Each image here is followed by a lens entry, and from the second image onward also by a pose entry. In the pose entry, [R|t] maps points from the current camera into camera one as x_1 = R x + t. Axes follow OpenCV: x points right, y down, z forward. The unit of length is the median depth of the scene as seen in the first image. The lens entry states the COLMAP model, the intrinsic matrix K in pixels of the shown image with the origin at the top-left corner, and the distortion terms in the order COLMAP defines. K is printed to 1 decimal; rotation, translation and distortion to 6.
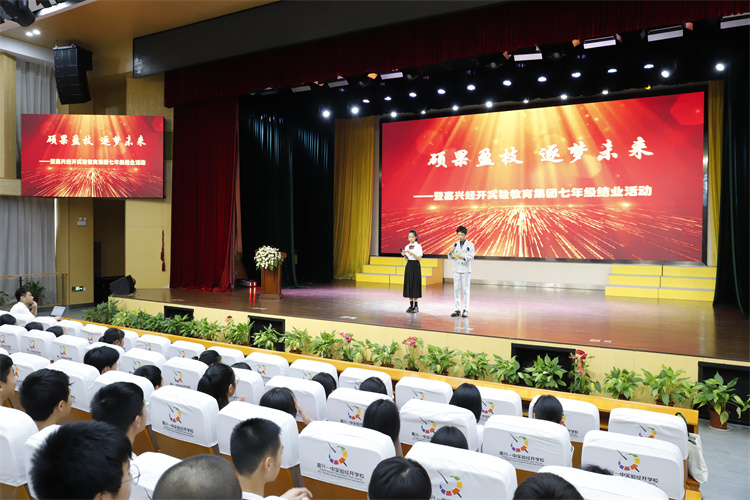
lens RADIAL K [[556.3, 0, 375.0], [0, 556.3, 250.0], [0, 0, 1]] dist [-0.001476, -0.000124]
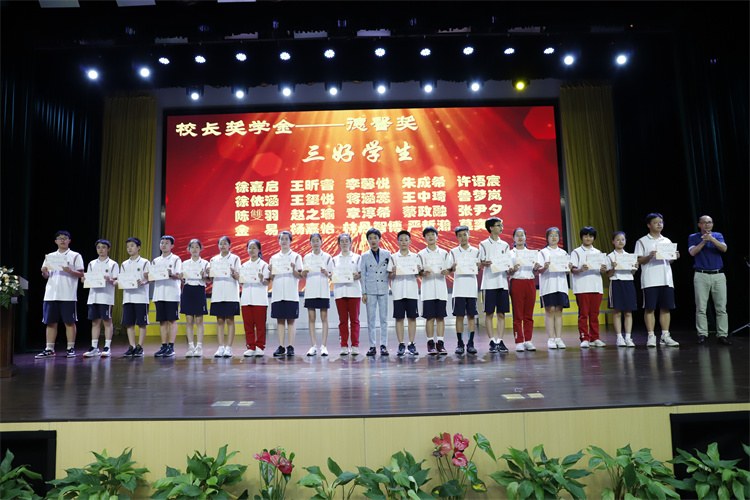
lens RADIAL K [[512.7, 0, 375.0], [0, 512.7, 250.0], [0, 0, 1]] dist [-0.101381, 0.088096]
pose [[0.869076, 0.009877, 0.494580, -0.094246], [0.044804, 0.994120, -0.098582, 0.030828], [-0.492646, 0.107834, 0.863523, 0.391573]]
